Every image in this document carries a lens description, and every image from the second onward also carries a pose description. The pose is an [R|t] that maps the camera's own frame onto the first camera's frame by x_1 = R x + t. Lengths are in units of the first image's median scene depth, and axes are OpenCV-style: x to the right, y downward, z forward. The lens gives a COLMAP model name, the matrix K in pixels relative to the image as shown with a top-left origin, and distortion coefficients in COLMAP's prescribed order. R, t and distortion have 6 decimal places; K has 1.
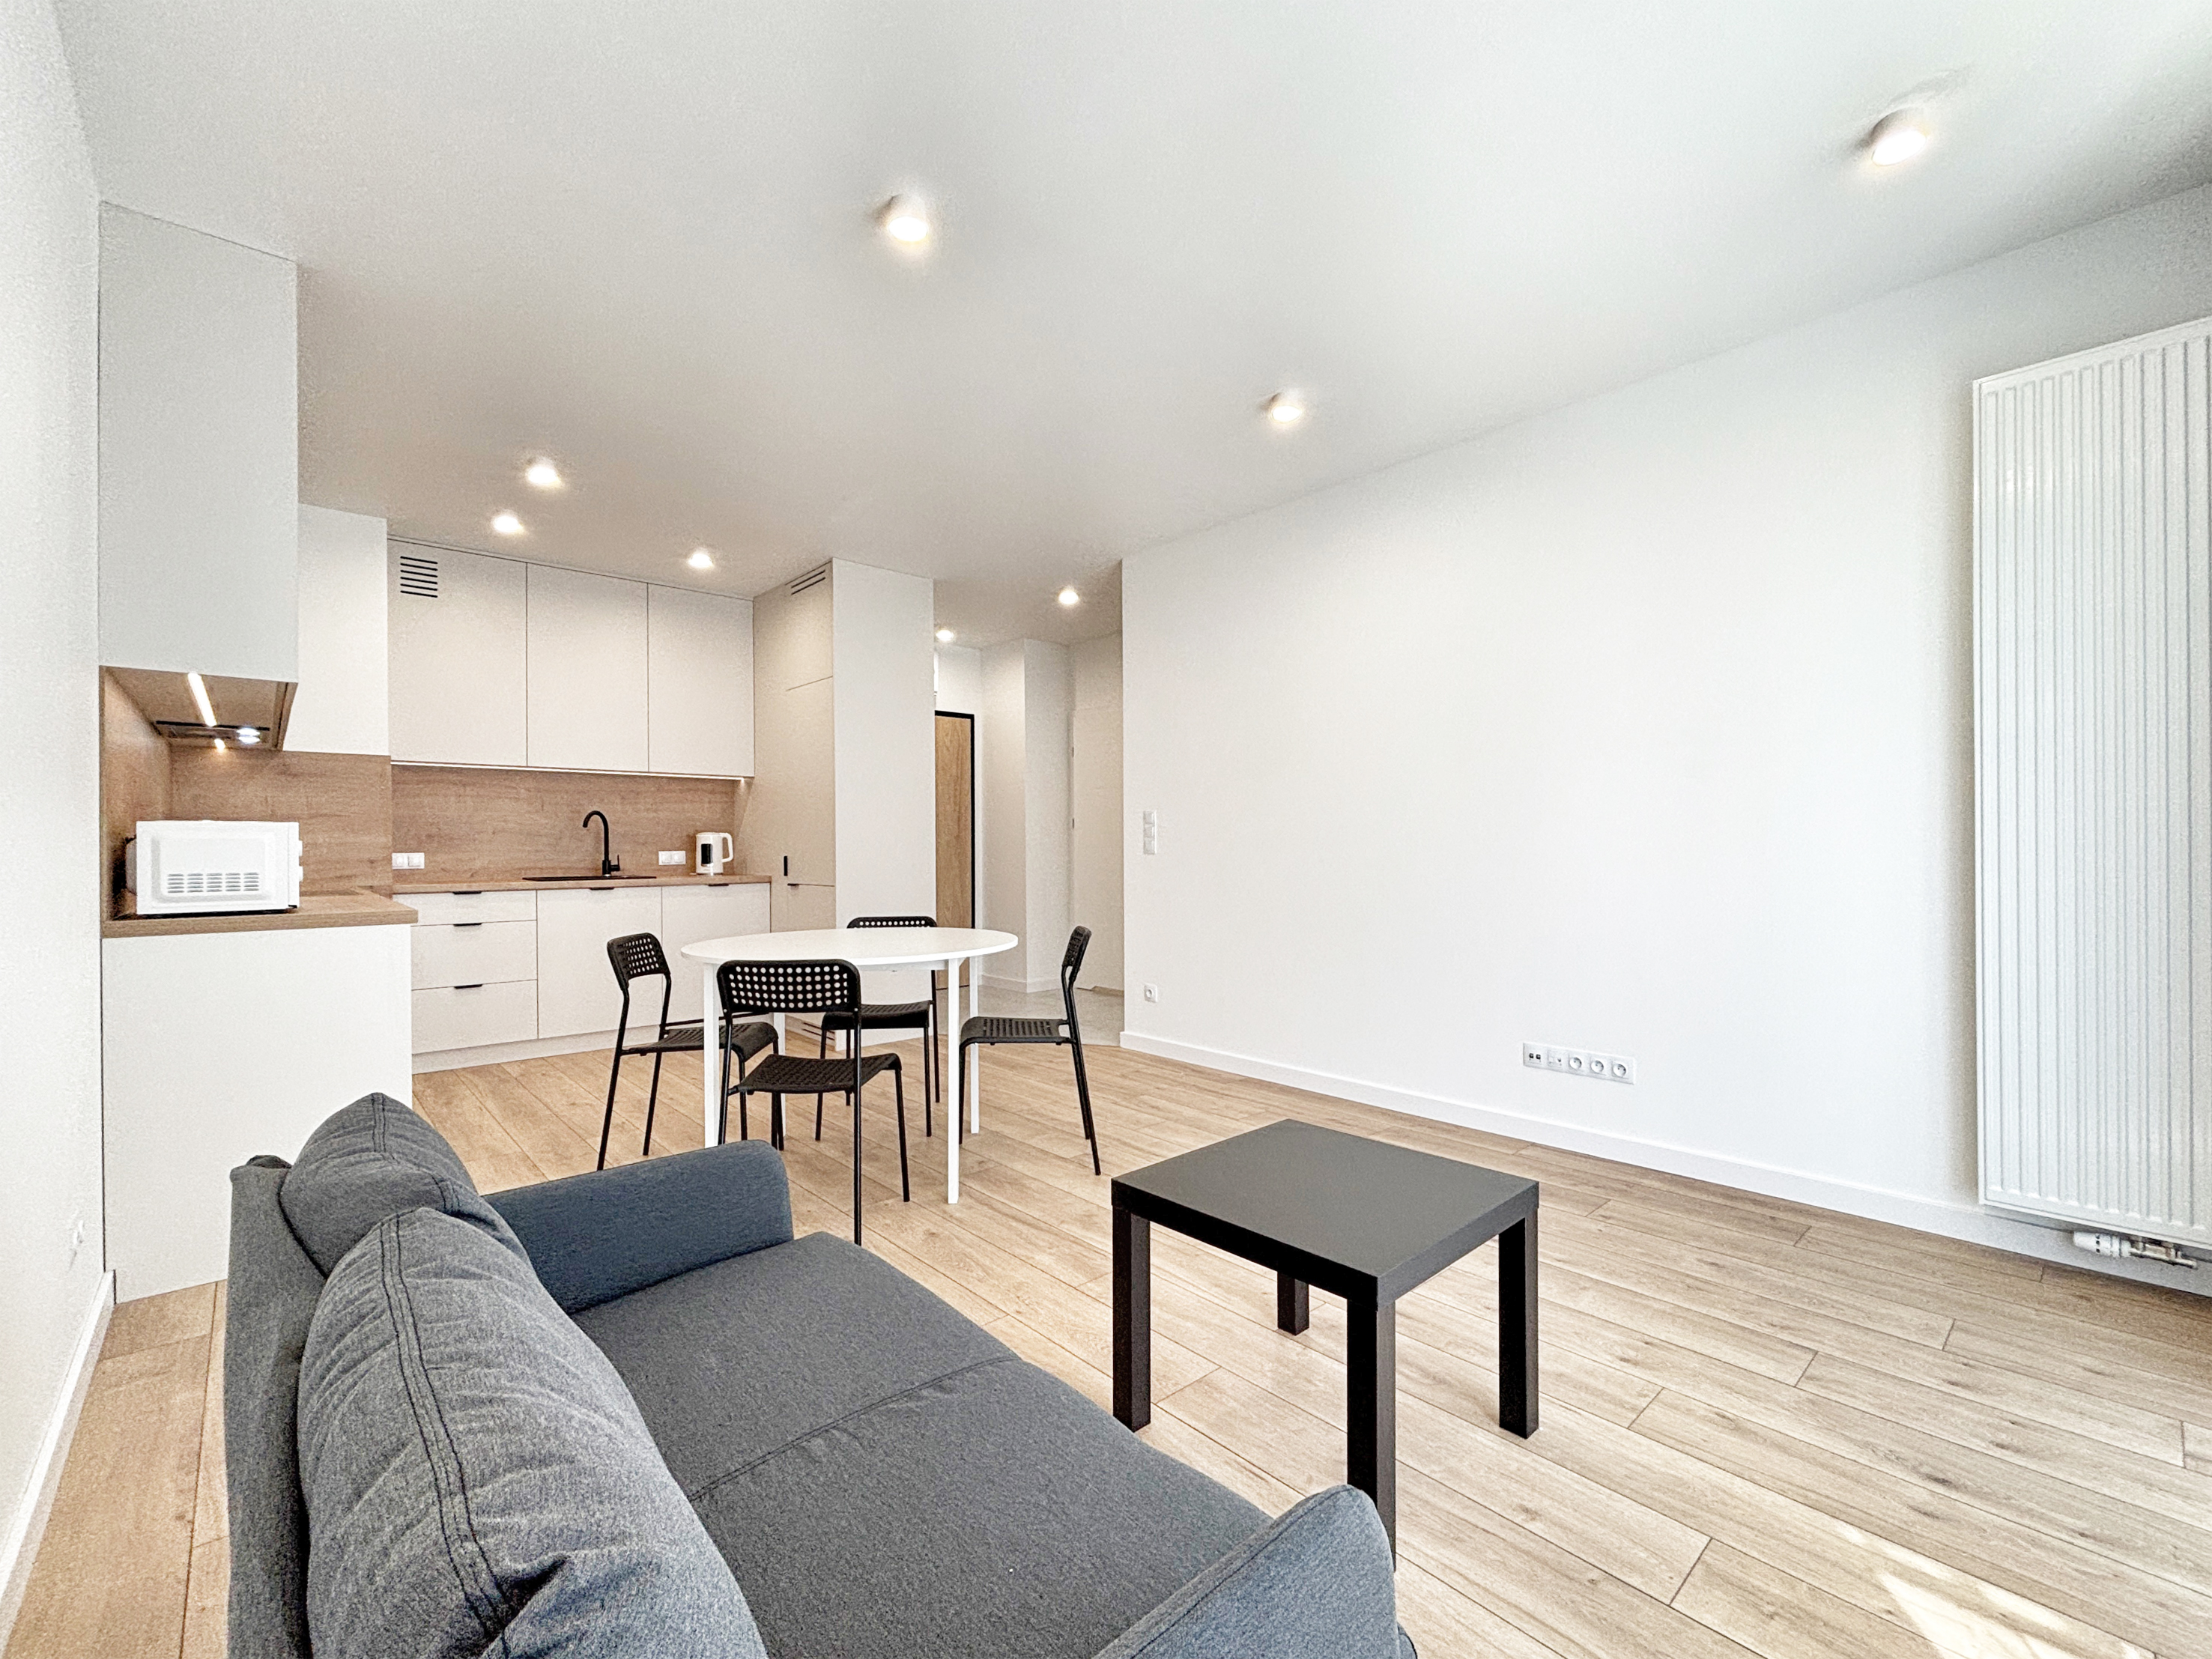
lens RADIAL K [[938.2, 0, 1100.9], [0, 938.2, 846.4], [0, 0, 1]] dist [0.000679, 0.000181]
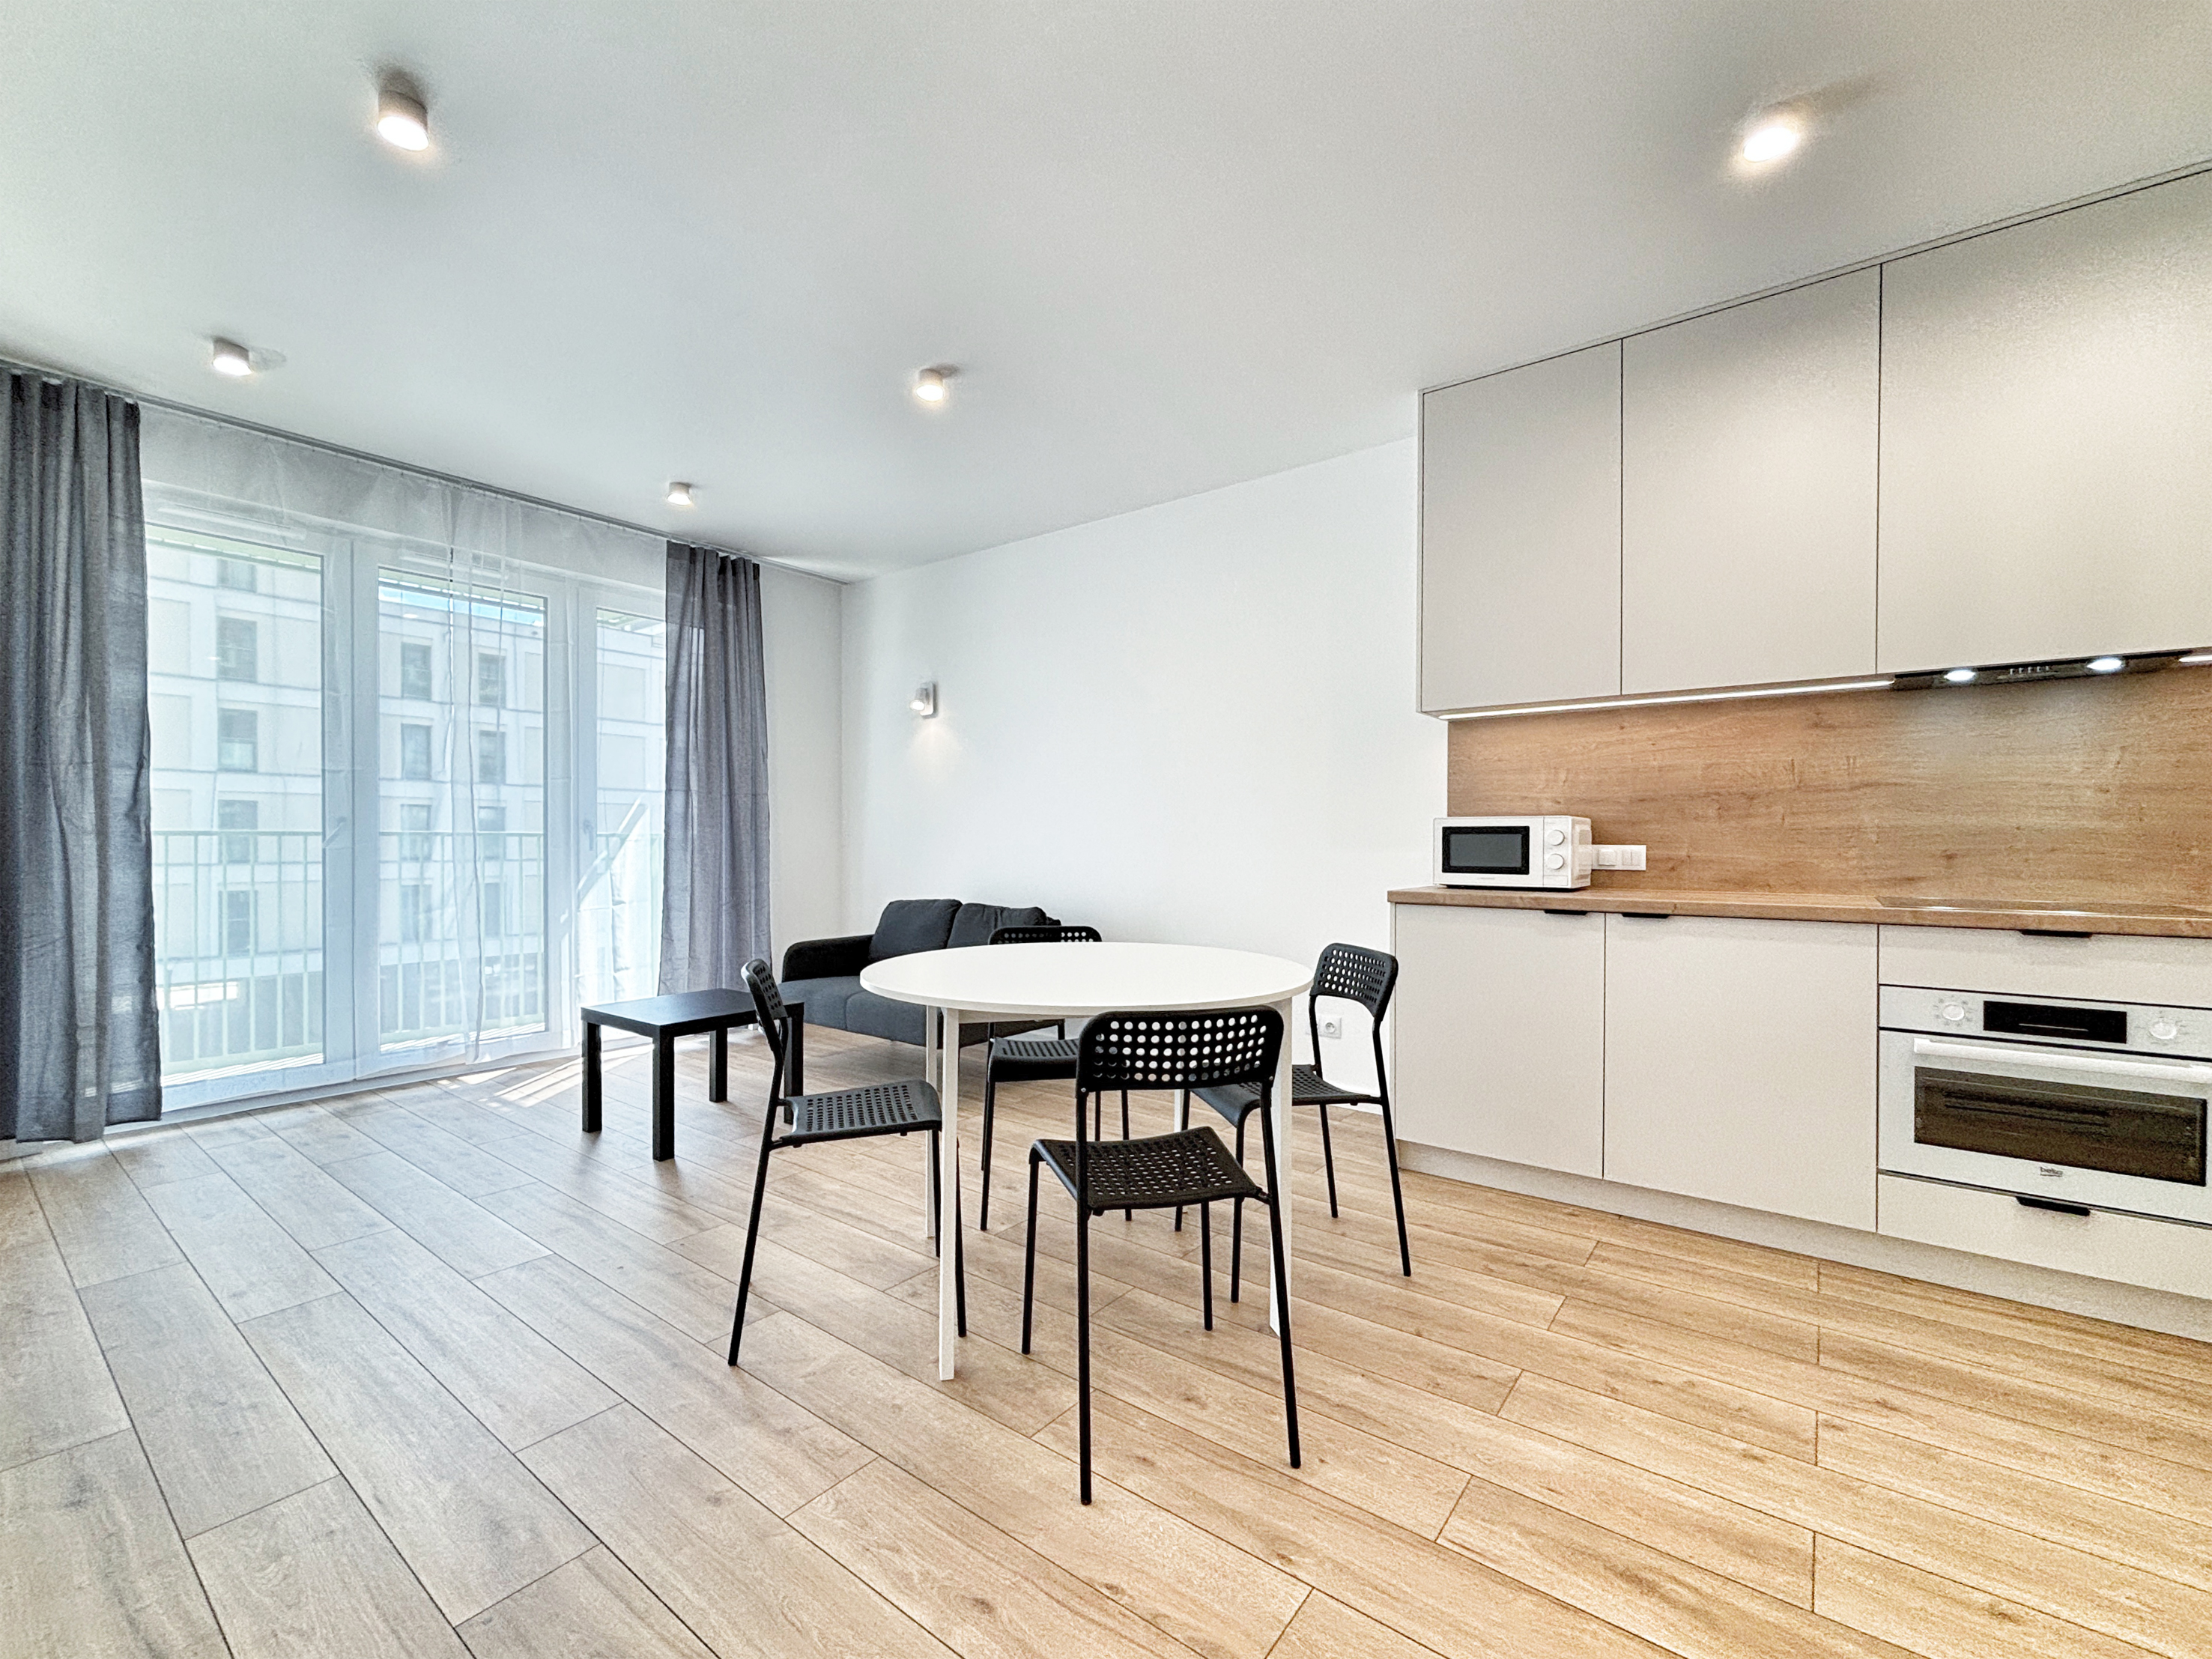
lens RADIAL K [[938.2, 0, 1100.9], [0, 938.2, 846.4], [0, 0, 1]] dist [0.000679, 0.000181]
pose [[-0.983159, 0.003485, -0.182718, -0.101647], [0.002368, 0.999977, 0.006331, 0.002836], [0.182736, 0.005791, -0.983145, 1.261013]]
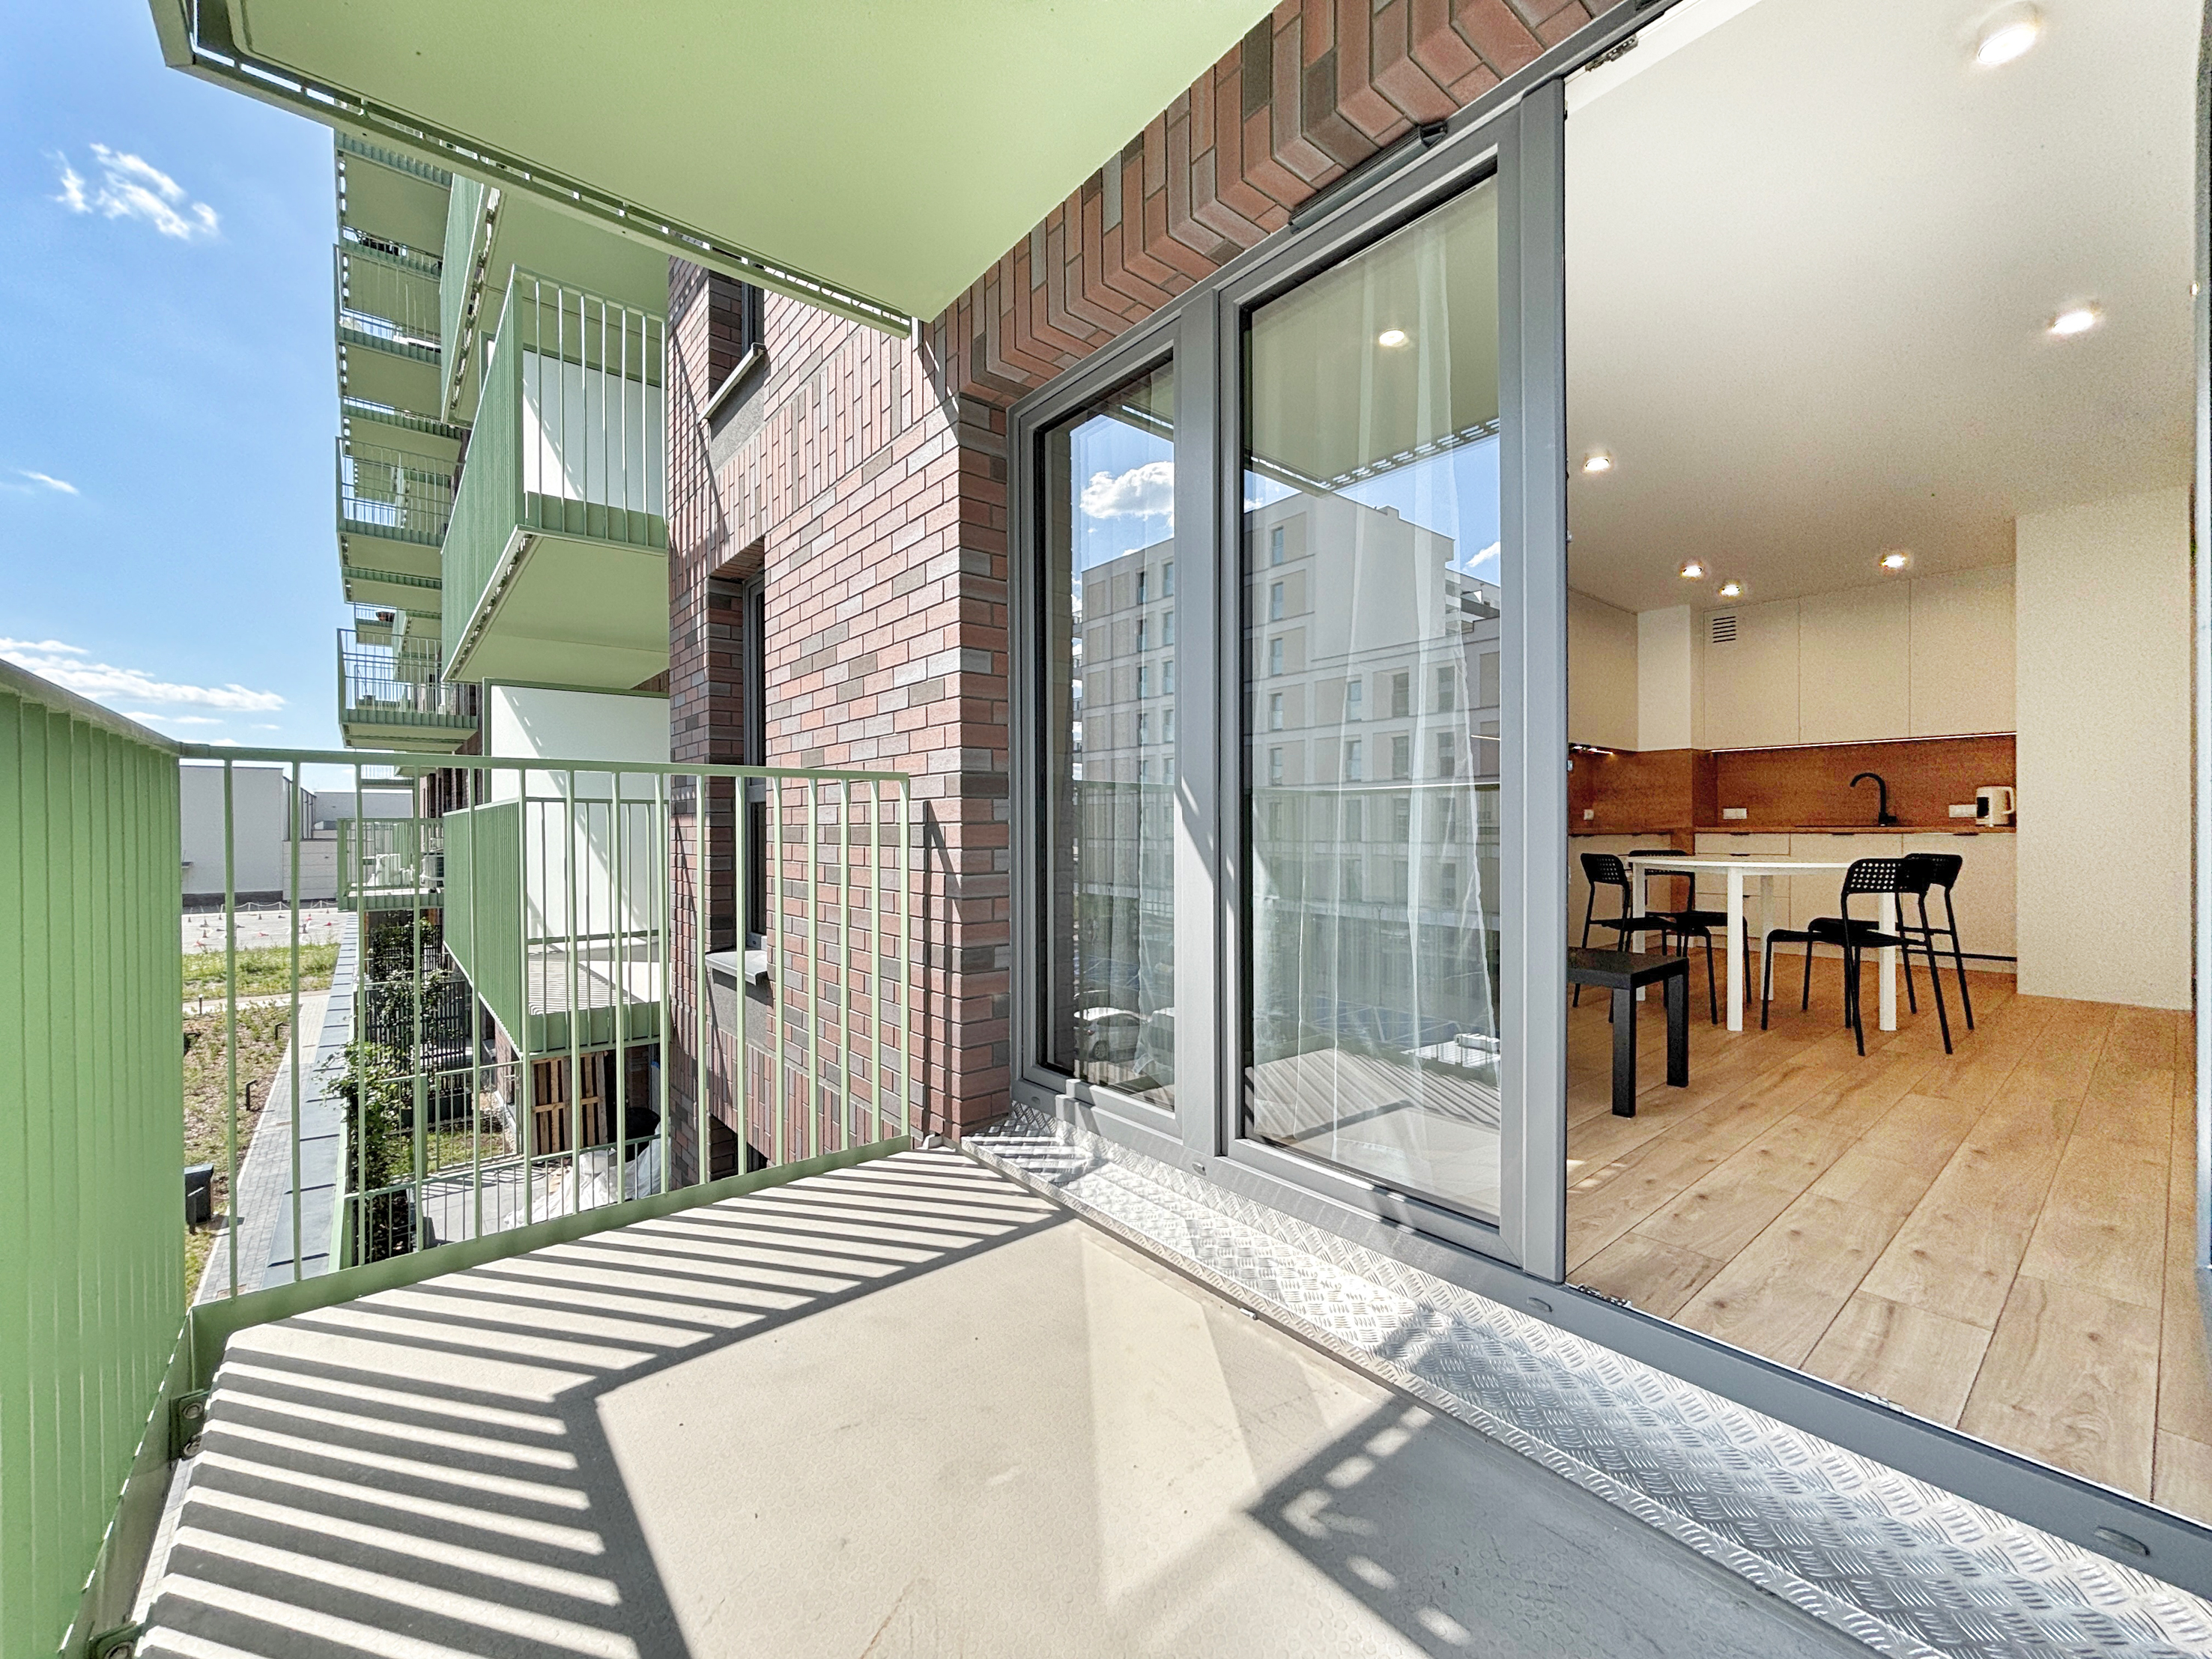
lens RADIAL K [[896.1, 0, 1106.0], [0, 896.1, 829.5], [0, 0, 1]] dist [0.003459, 0.000586]
pose [[-0.030910, 0.005259, -0.999508, 0.857918], [0.001767, 0.999985, 0.005207, 0.036323], [0.999521, -0.001605, -0.030919, 0.029317]]
